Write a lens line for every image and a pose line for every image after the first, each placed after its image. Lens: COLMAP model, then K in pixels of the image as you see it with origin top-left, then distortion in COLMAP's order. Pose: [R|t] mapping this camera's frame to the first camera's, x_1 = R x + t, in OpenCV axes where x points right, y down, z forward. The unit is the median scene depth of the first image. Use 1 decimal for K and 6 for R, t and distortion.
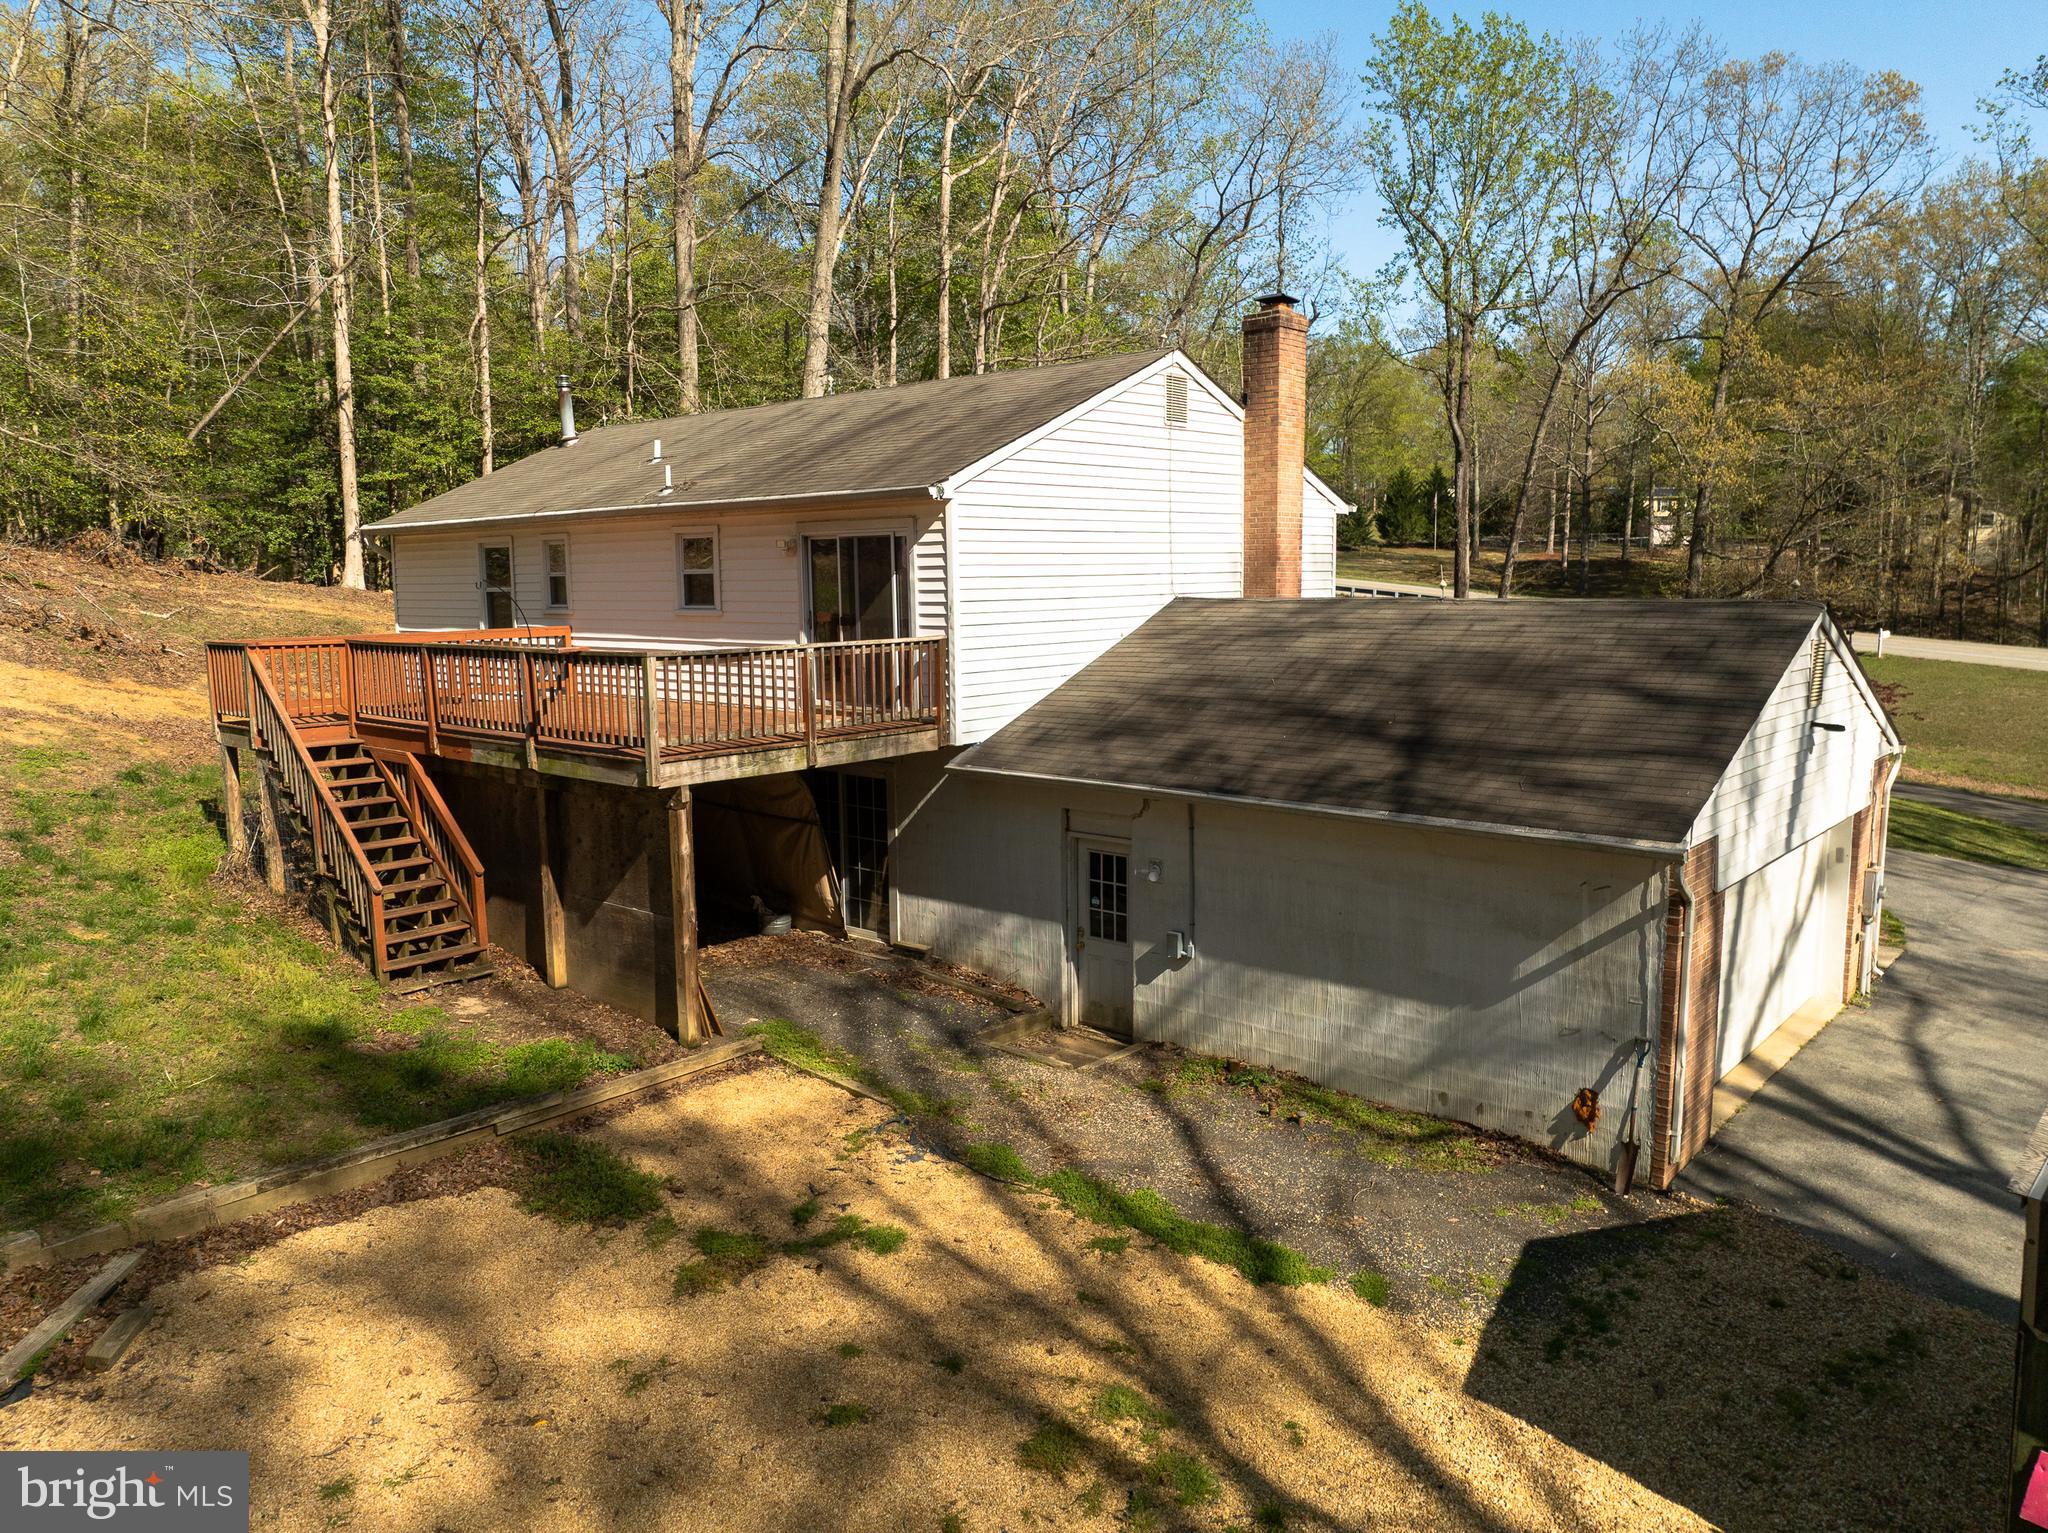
lens RADIAL K [[1443.8, 0, 1031.0], [0, 1443.8, 772.6], [0, 0, 1]] dist [-0.035352, -0.000586]
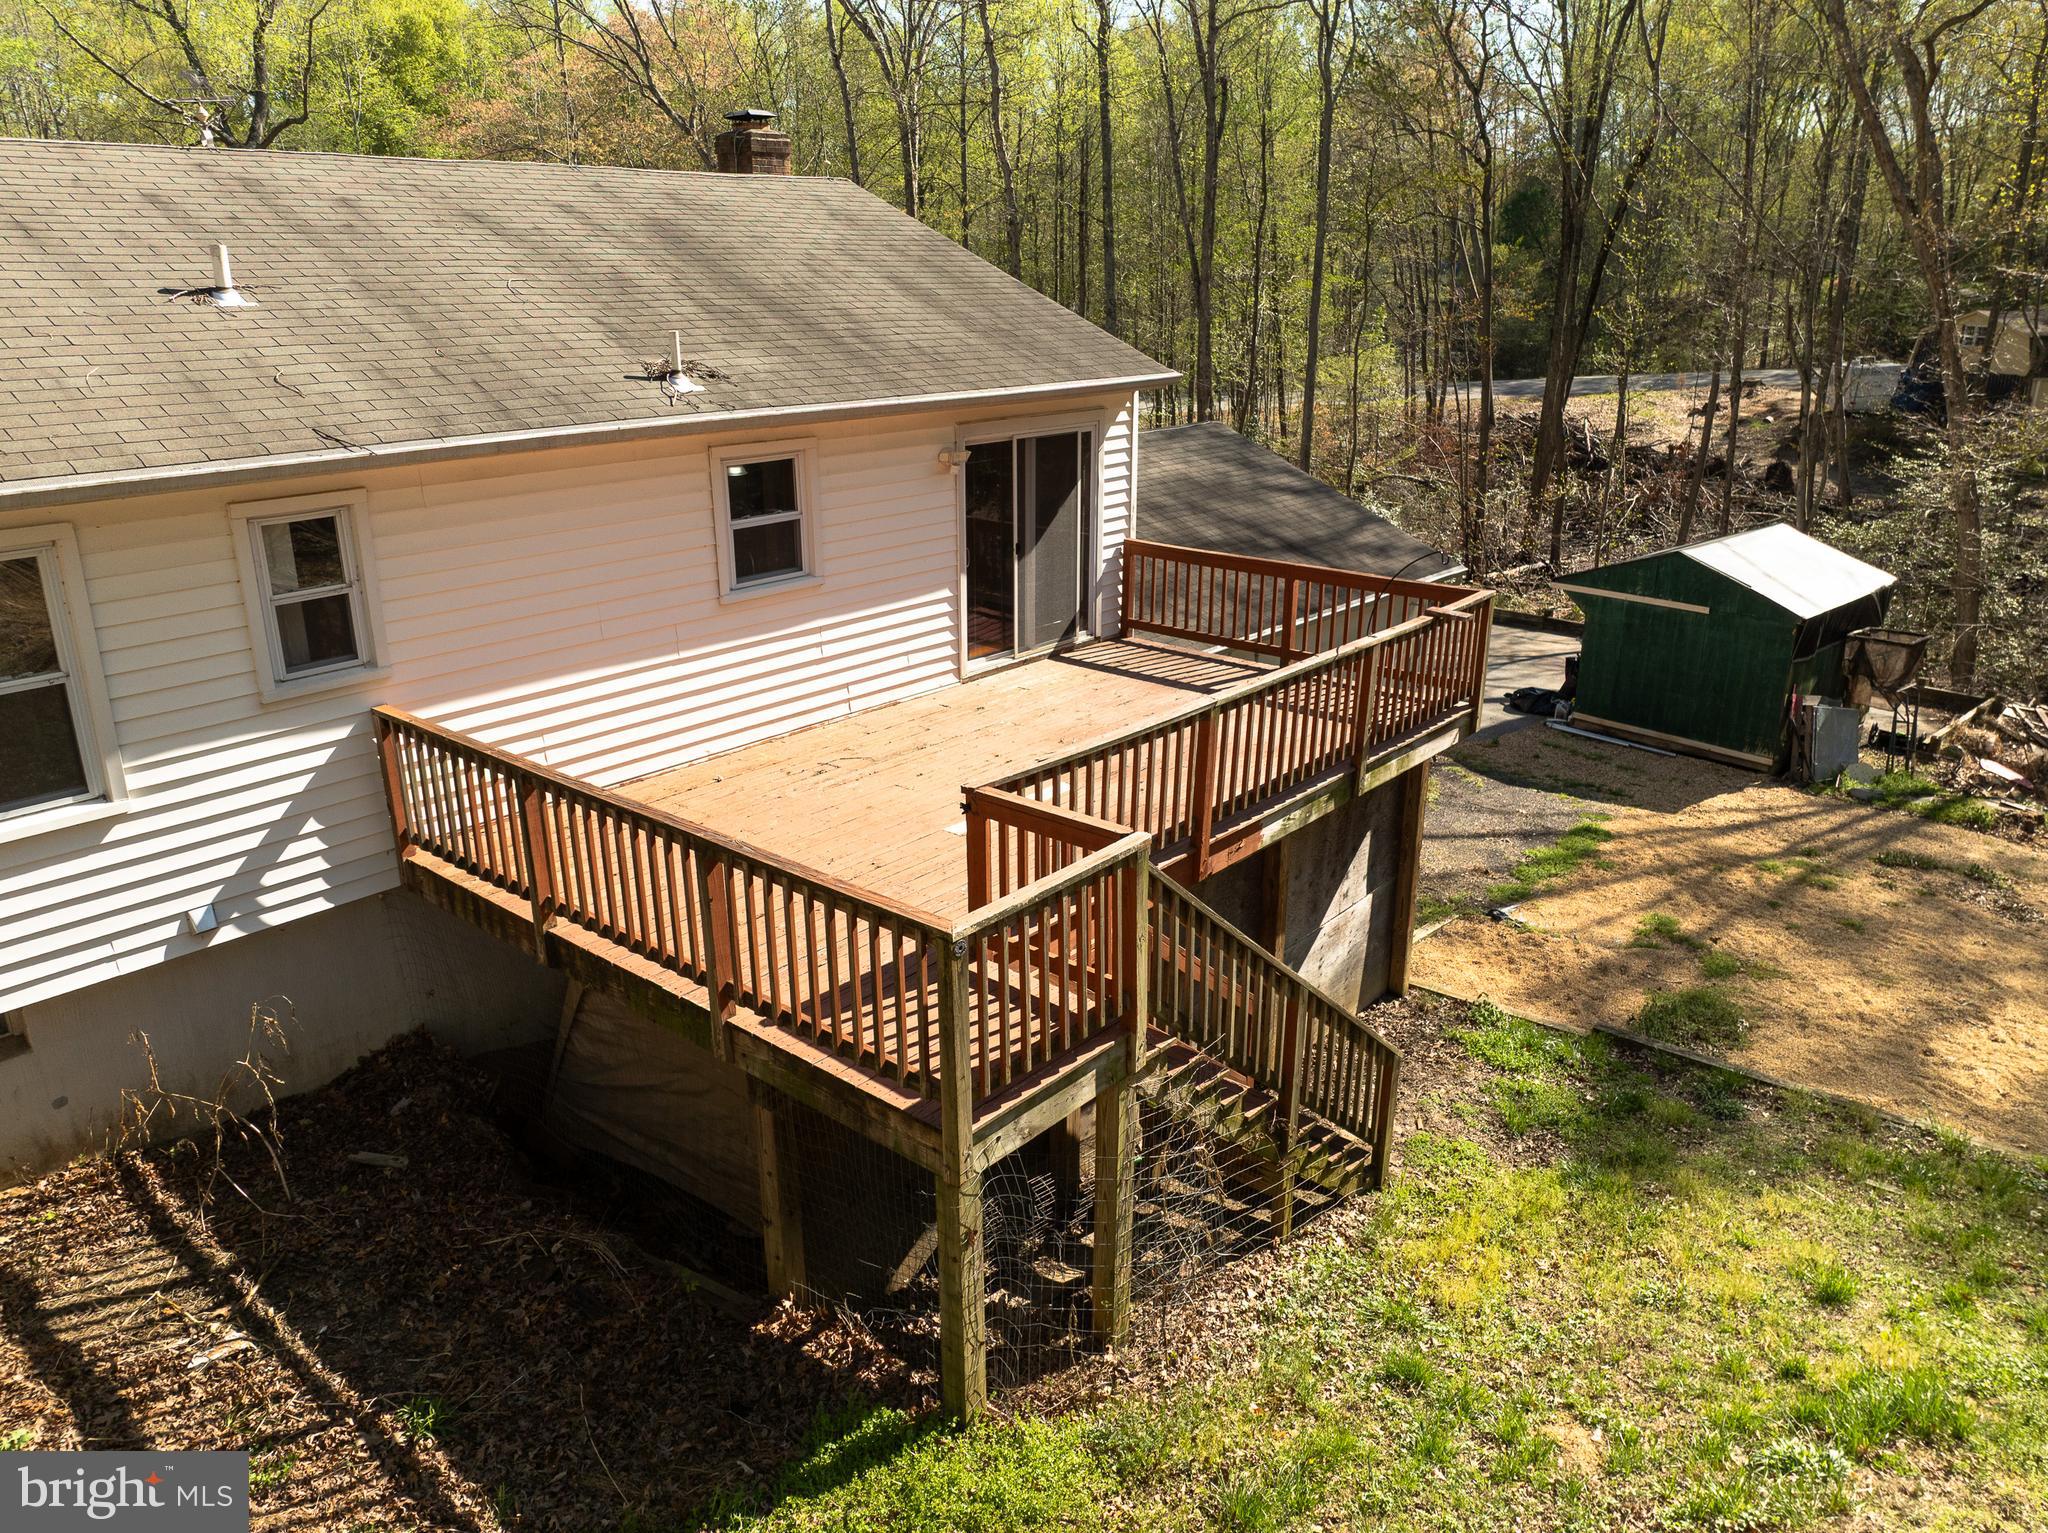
lens RADIAL K [[1443.8, 0, 1031.0], [0, 1443.8, 772.6], [0, 0, 1]] dist [-0.035352, -0.000586]
pose [[-0.011376, -0.319629, 0.947474, -0.958689], [0.137407, 0.938047, 0.318099, -0.251604], [-0.990449, 0.133808, 0.033248, 1.039026]]
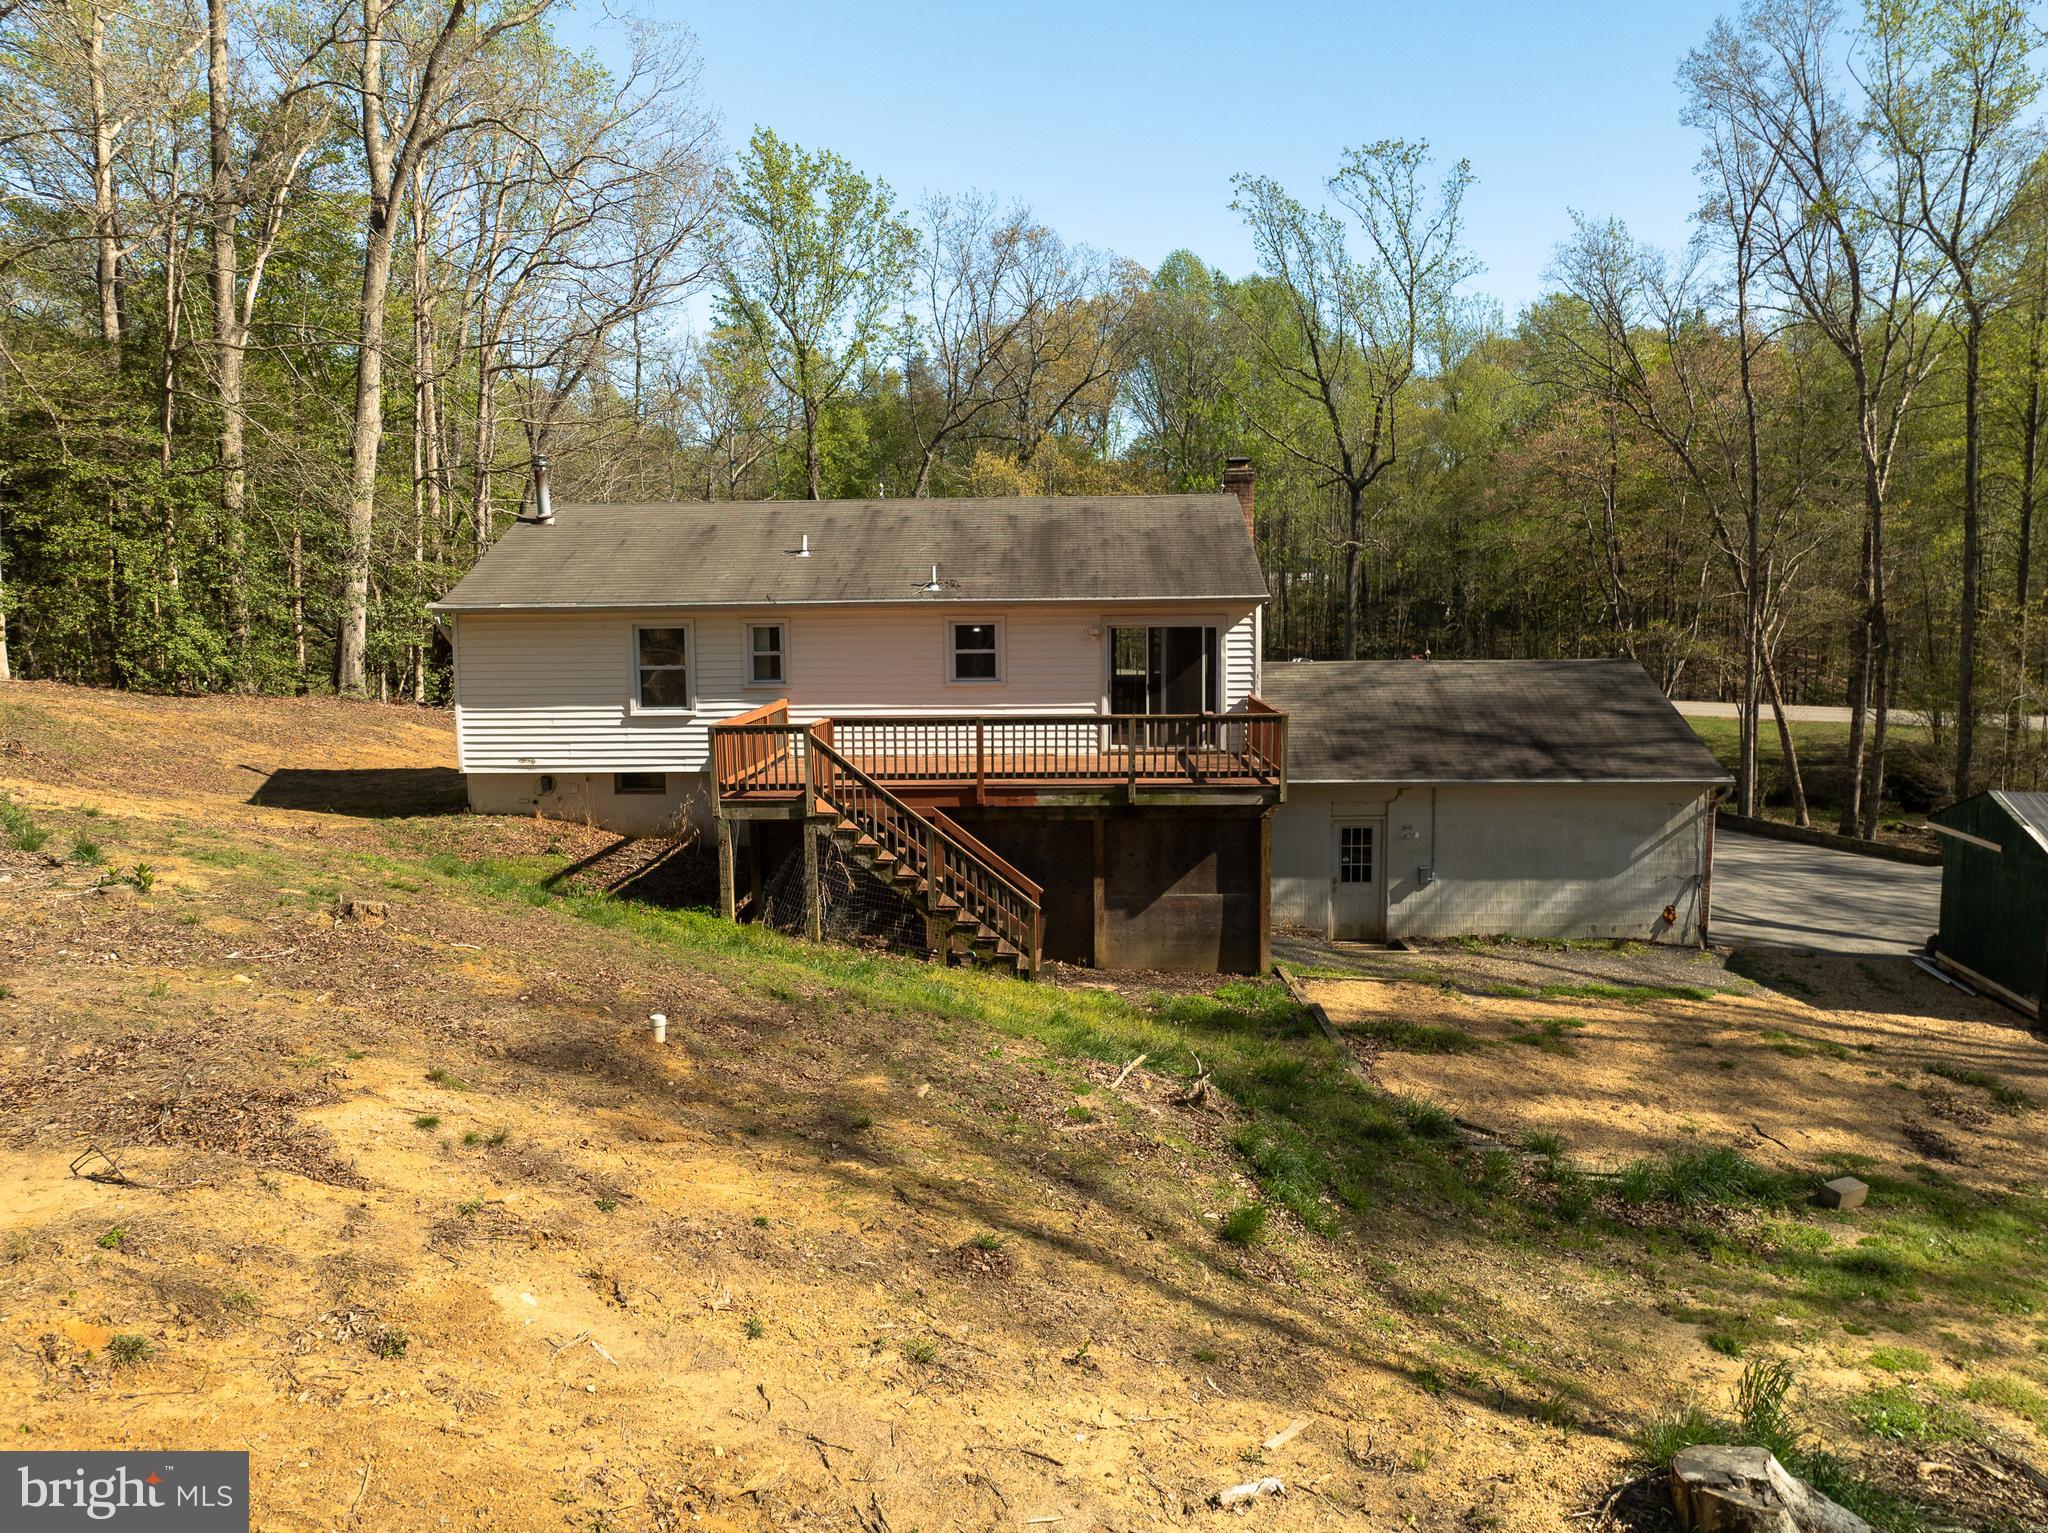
lens RADIAL K [[1438.9, 0, 1024.0], [0, 1438.9, 766.5], [0, 0, 1]] dist [-0.009927, -0.002180]
pose [[0.769325, -0.073071, 0.634665, -1.177935], [0.089600, 0.995959, 0.006056, -0.050610], [-0.632543, 0.052207, 0.772764, 0.004043]]
